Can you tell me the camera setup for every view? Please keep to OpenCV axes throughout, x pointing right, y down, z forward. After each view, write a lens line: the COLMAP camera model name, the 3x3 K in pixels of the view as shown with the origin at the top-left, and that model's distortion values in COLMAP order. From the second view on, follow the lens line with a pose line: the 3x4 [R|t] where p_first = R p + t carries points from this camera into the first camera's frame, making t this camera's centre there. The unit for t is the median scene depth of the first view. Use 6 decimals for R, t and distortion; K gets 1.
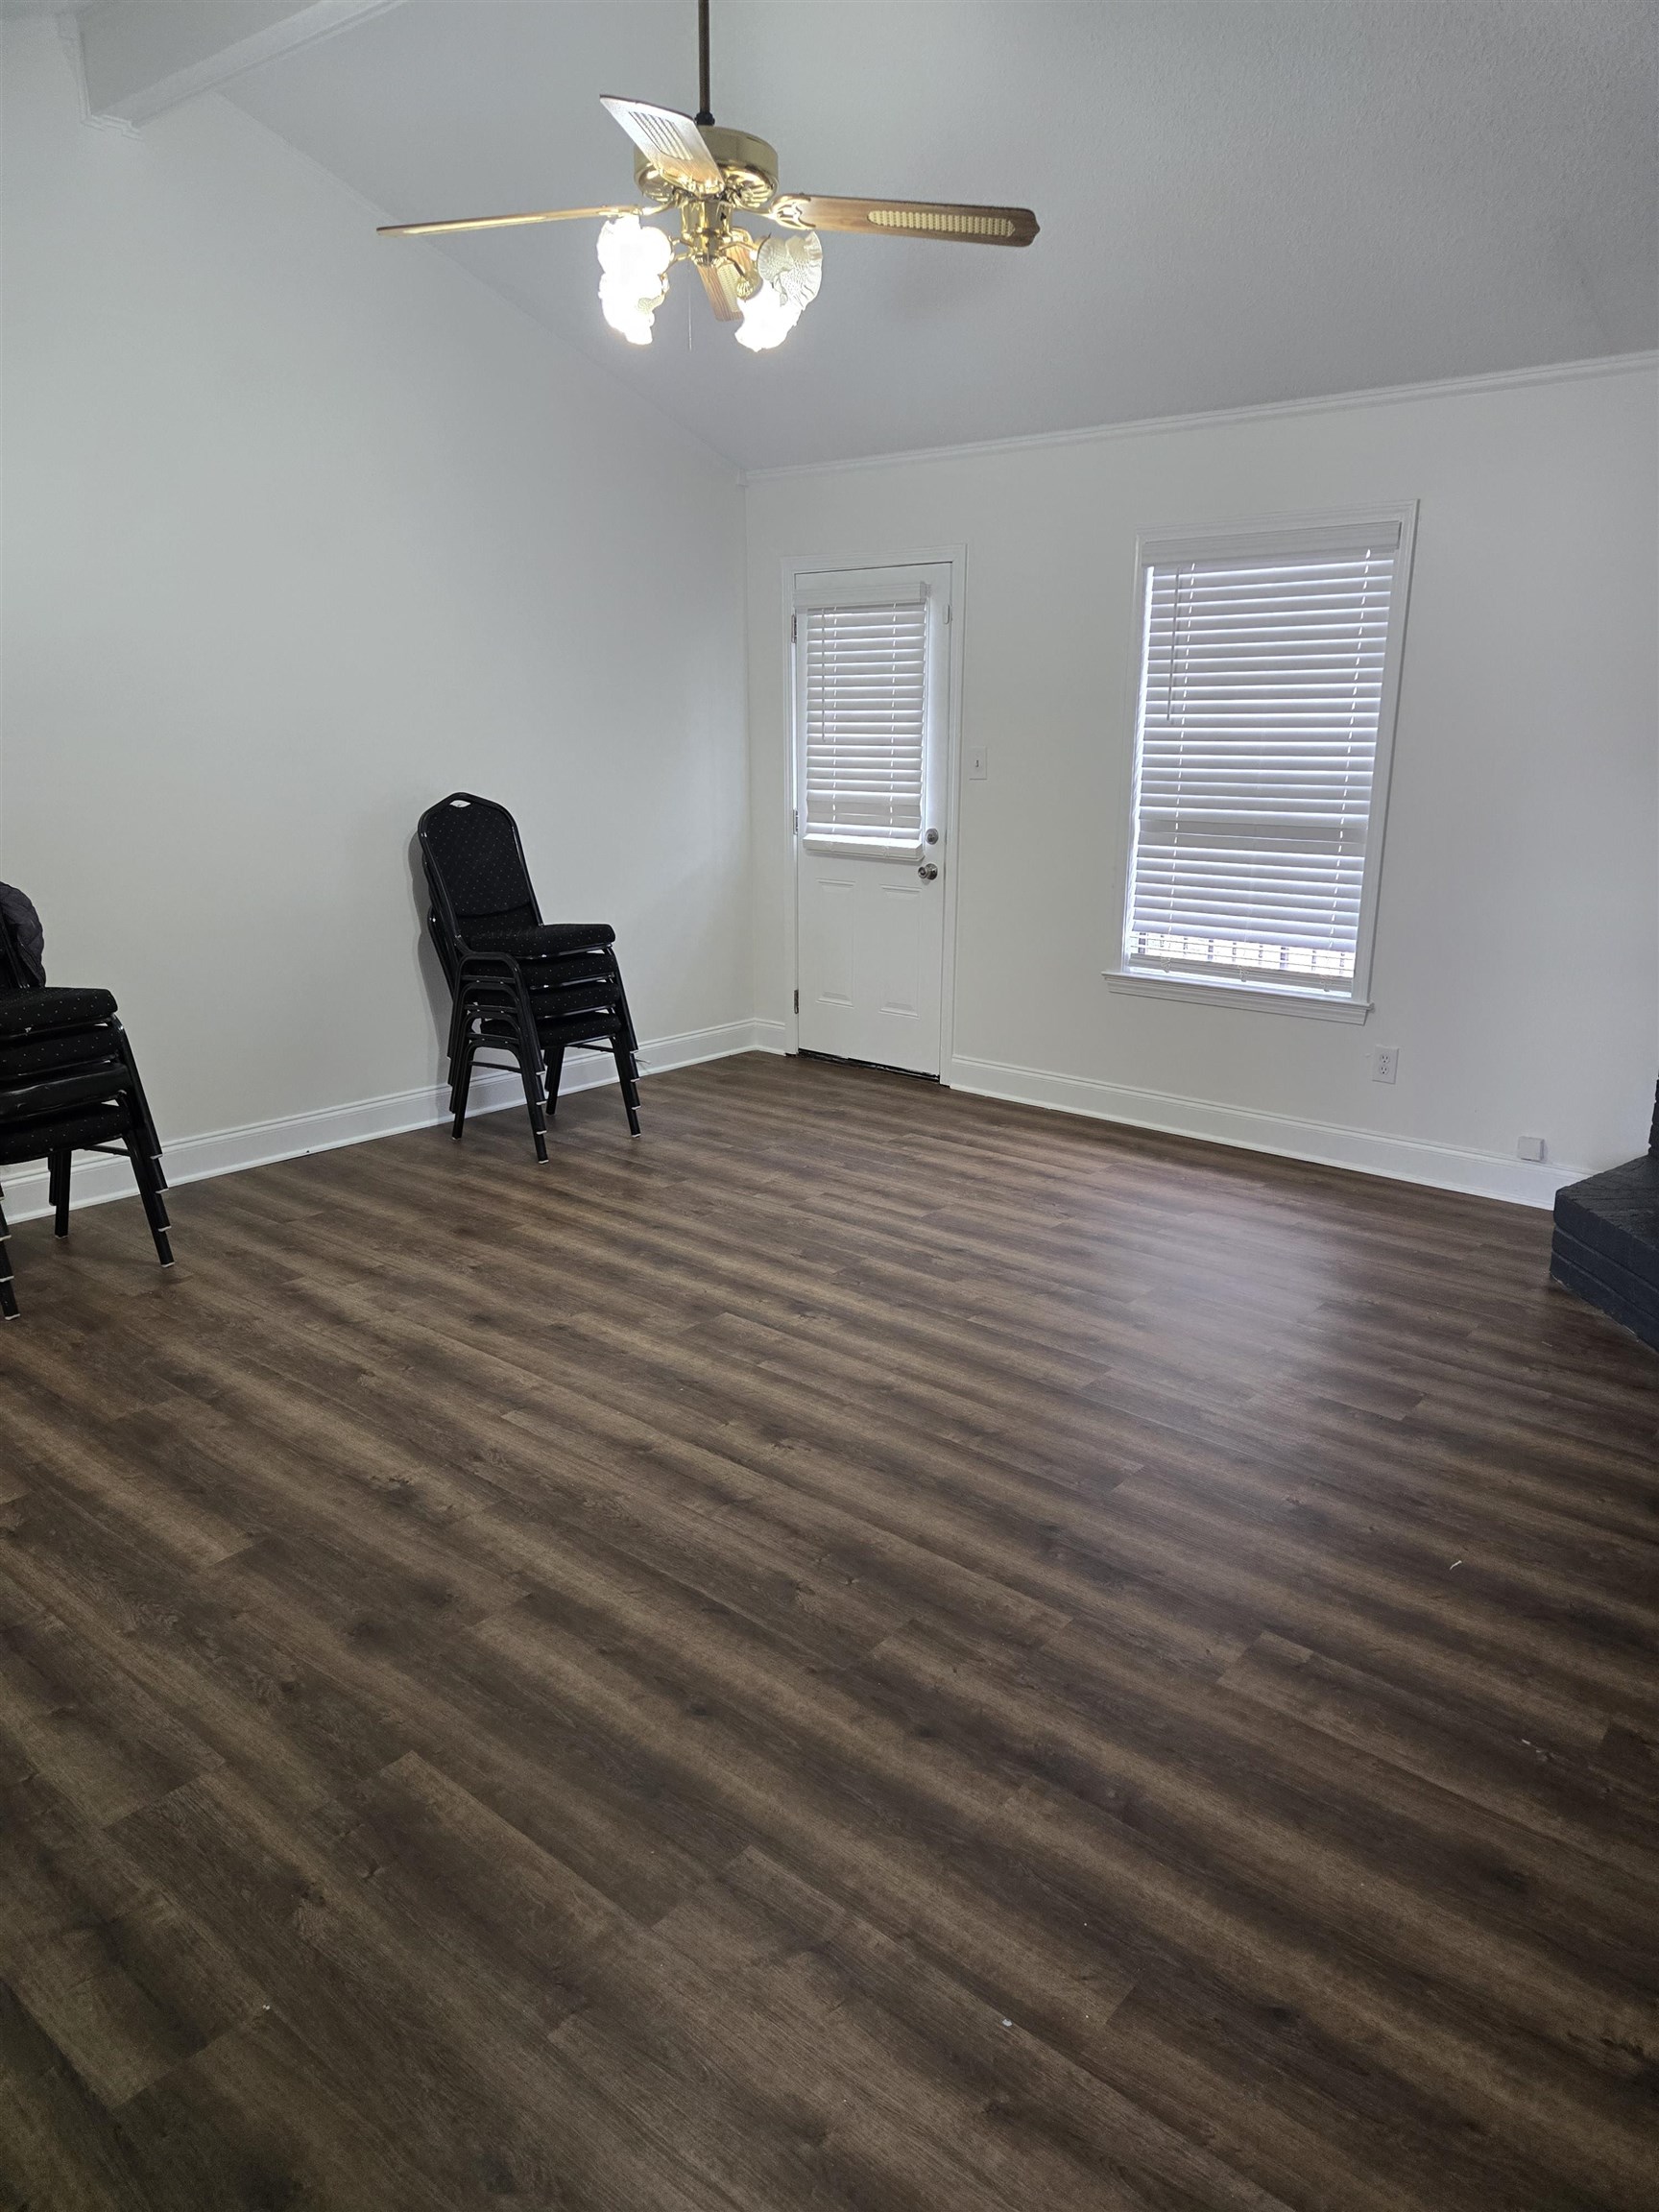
lens RADIAL K [[1520.5, 0, 867.8], [0, 1520.5, 1112.0], [0, 0, 1]] dist [0.110318, -0.083873]
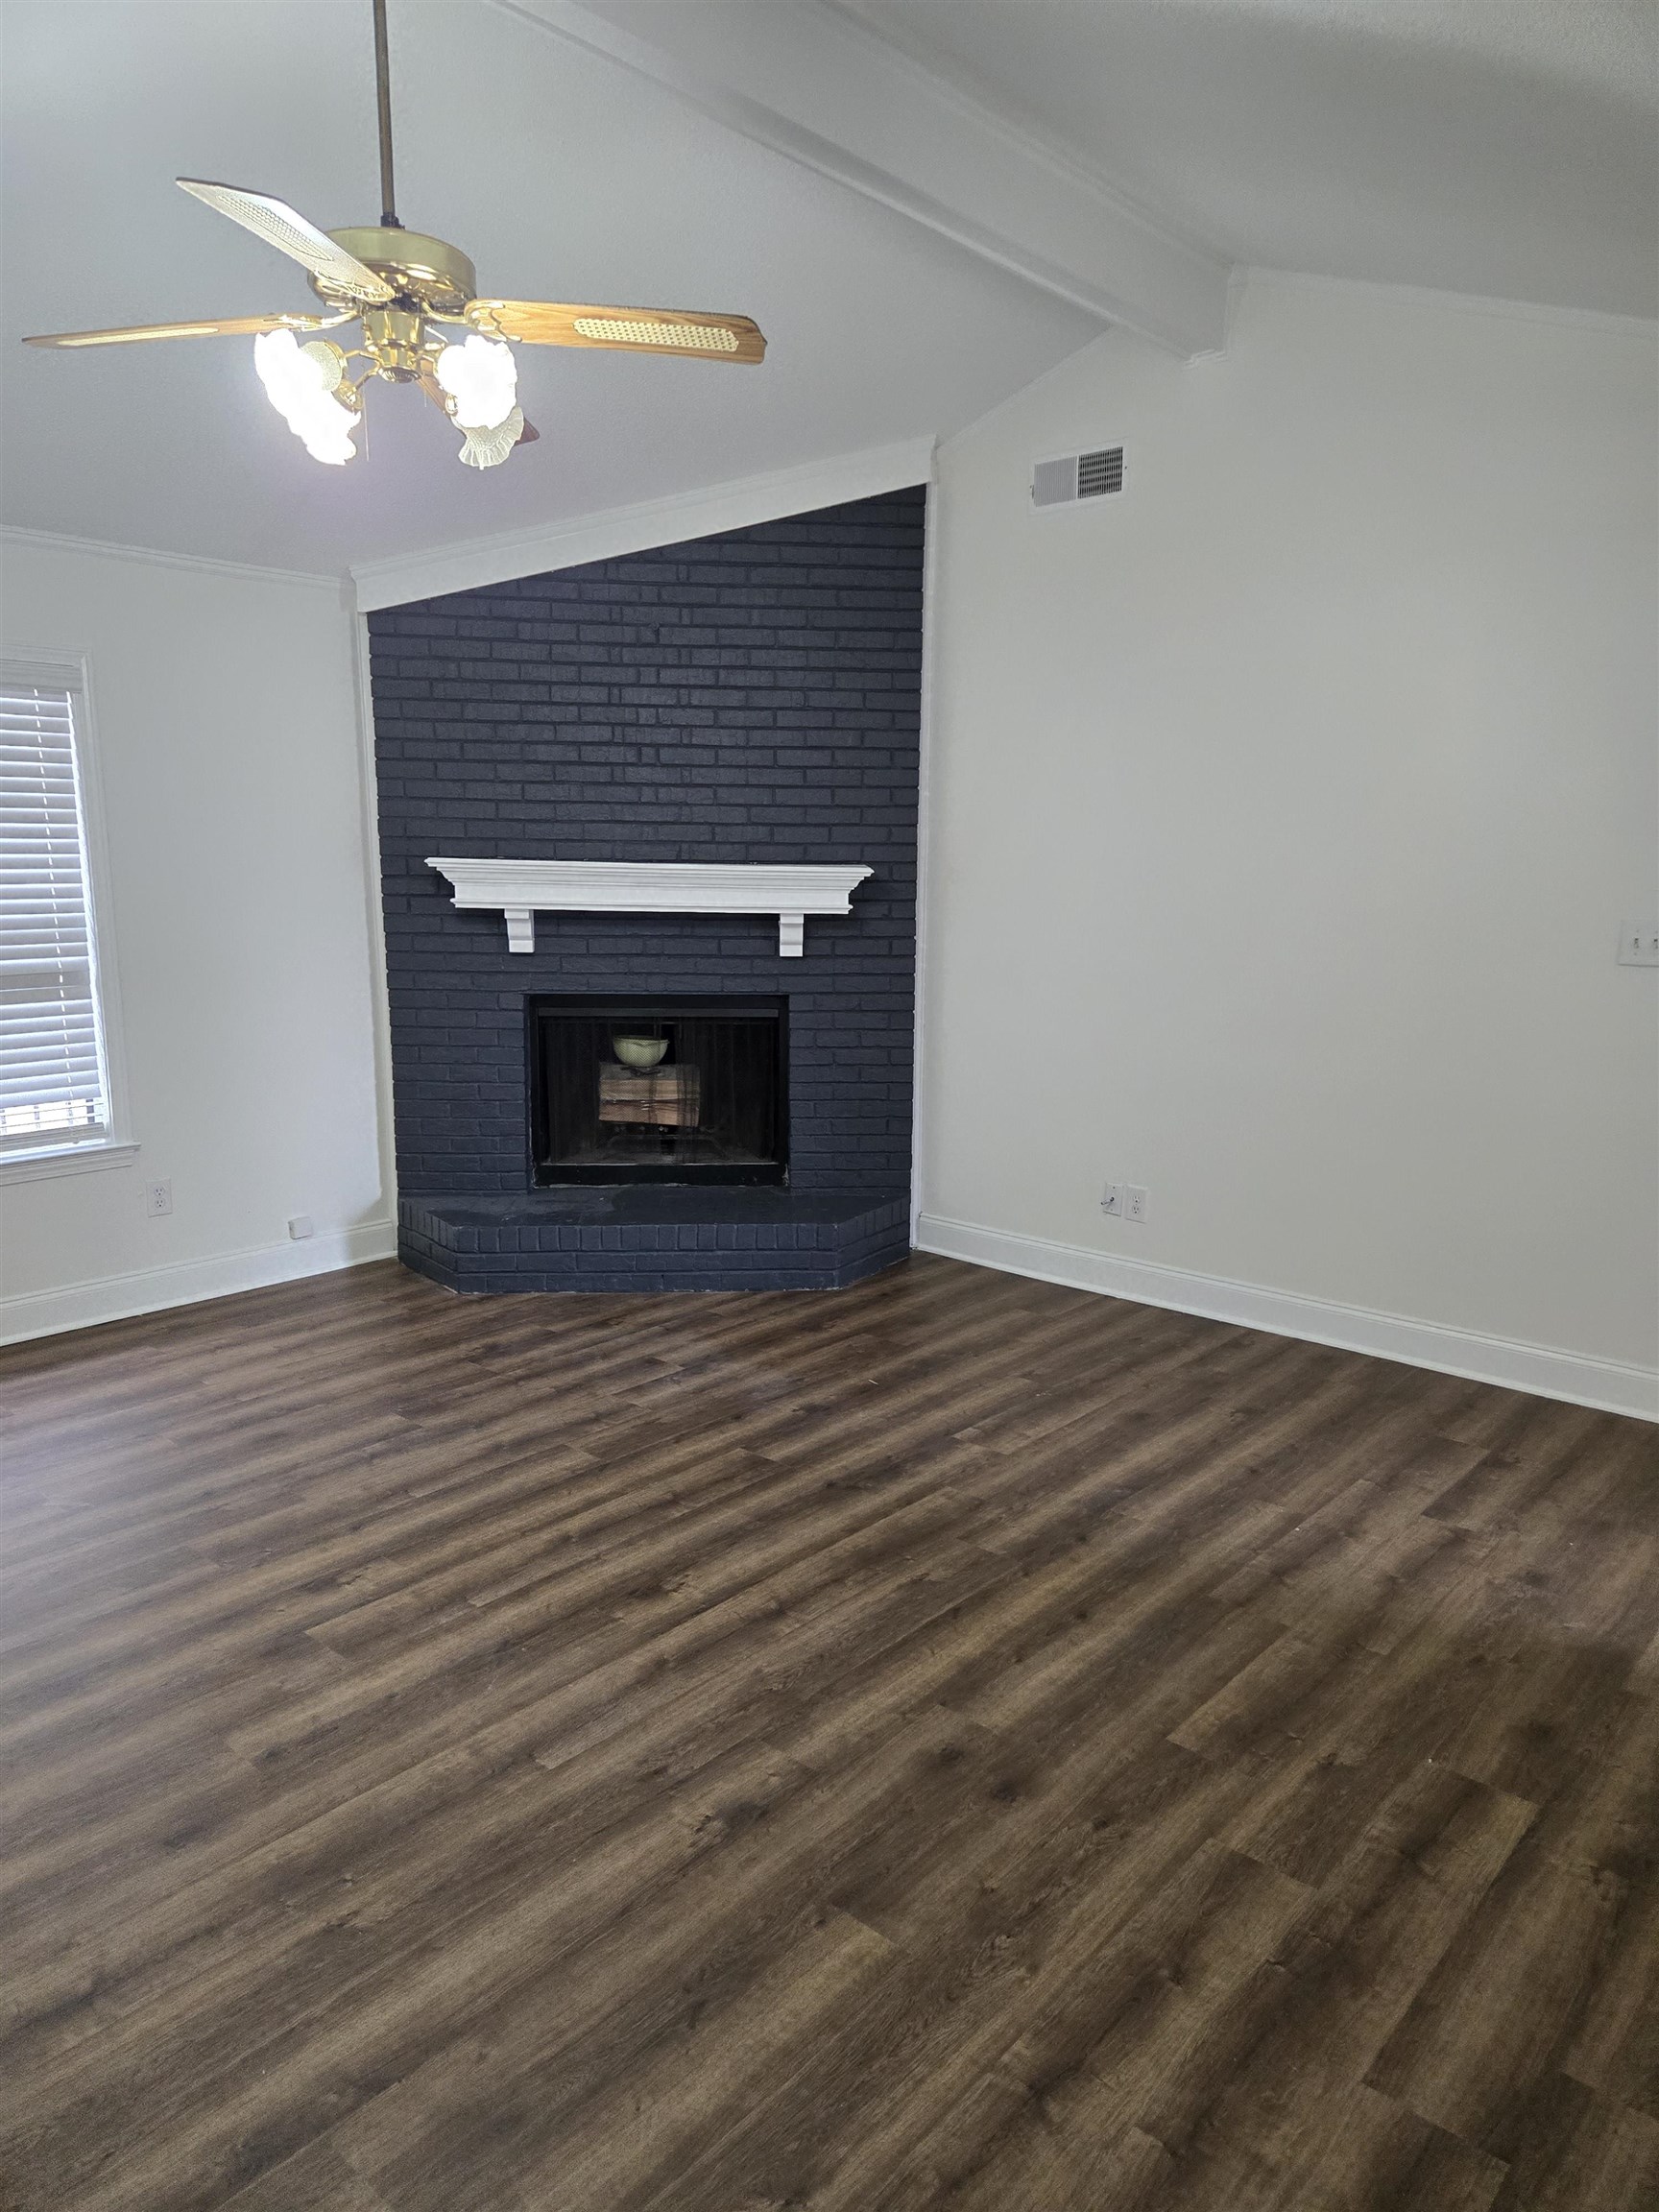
lens RADIAL K [[1520.5, 0, 867.8], [0, 1520.5, 1112.0], [0, 0, 1]] dist [0.110318, -0.083873]
pose [[-0.015799, -0.175335, 0.984382, -1.002068], [0.244249, 0.954002, 0.173844, -0.224951], [-0.969584, 0.243181, 0.027753, 0.782383]]
